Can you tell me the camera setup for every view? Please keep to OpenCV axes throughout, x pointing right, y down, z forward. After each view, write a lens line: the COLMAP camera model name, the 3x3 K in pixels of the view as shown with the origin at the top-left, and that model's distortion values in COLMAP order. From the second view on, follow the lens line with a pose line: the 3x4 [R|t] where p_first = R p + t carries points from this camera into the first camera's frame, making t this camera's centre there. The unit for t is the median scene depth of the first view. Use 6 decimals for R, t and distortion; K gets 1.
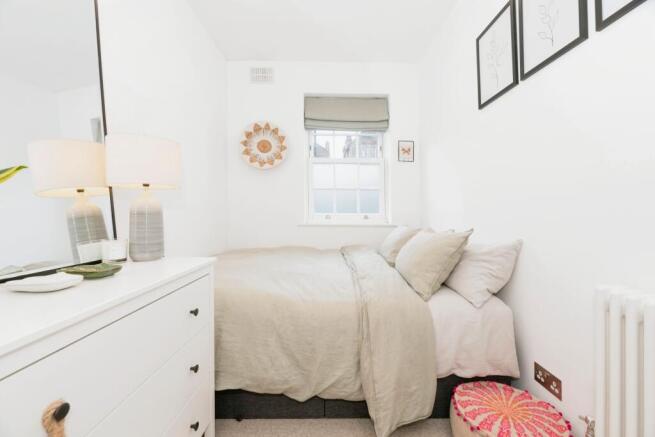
lens RADIAL K [[263.8, 0, 332.5], [0, 263.8, 198.2], [0, 0, 1]] dist [0.001407, -0.000391]
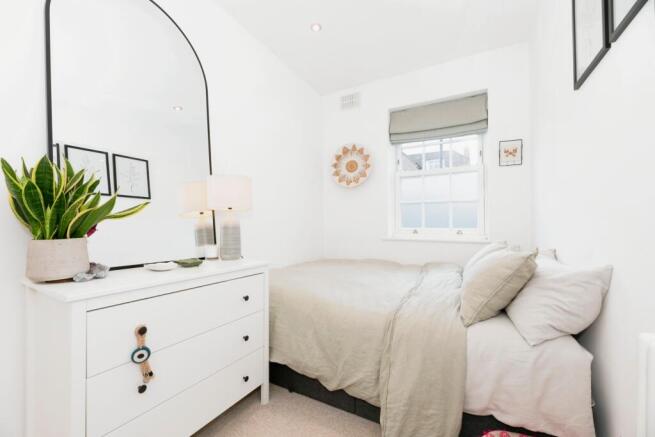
lens RADIAL K [[263.8, 0, 328.1], [0, 263.8, 214.6], [0, 0, 1]] dist [0.001407, -0.000391]
pose [[0.871367, -0.022070, -0.490134, 0.410935], [0.025244, 0.999681, -0.000134, -0.000194], [0.489981, -0.012256, 0.871647, -0.001322]]
